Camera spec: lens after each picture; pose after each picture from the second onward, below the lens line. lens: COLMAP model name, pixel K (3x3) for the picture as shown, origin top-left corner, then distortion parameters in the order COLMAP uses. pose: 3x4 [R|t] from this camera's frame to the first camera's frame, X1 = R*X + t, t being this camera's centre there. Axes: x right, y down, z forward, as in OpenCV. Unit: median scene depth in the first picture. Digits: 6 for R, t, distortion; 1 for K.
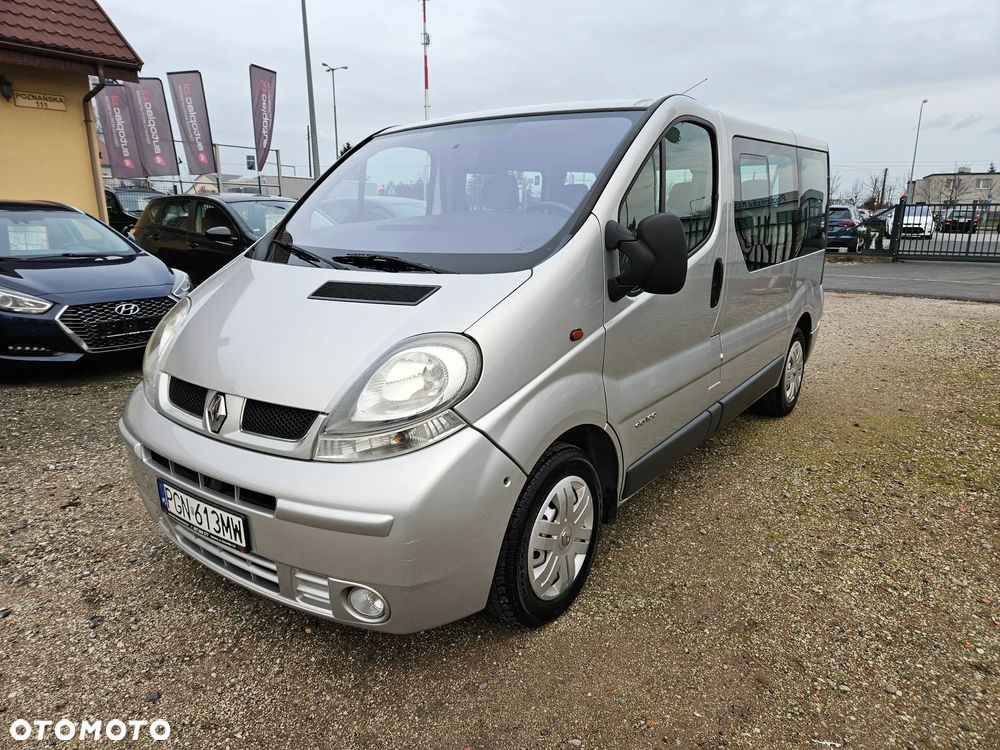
lens RADIAL K [[678.3, 0, 509.3], [0, 678.3, 356.9], [0, 0, 1]] dist [0.071185, -0.054666]
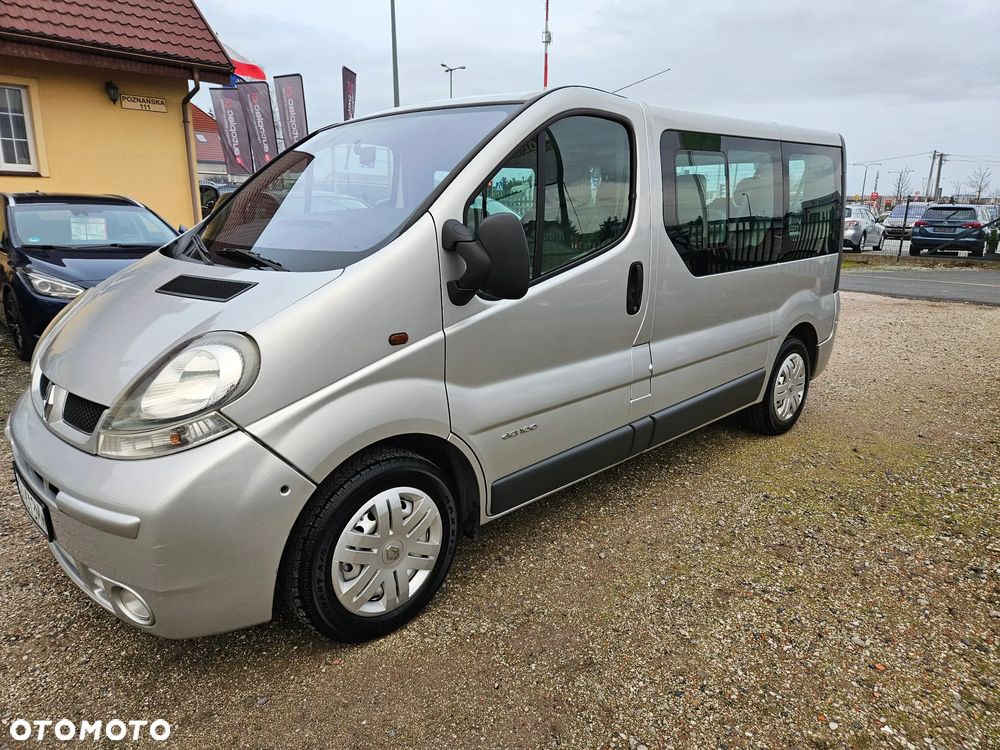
lens RADIAL K [[678.2, 0, 514.5], [0, 678.2, 348.7], [0, 0, 1]] dist [0.076861, -0.058525]
pose [[0.987030, 0.041114, -0.155185, 0.381111], [-0.042183, 0.999103, -0.003597, -0.020926], [0.154898, 0.010096, 0.987879, 0.081692]]
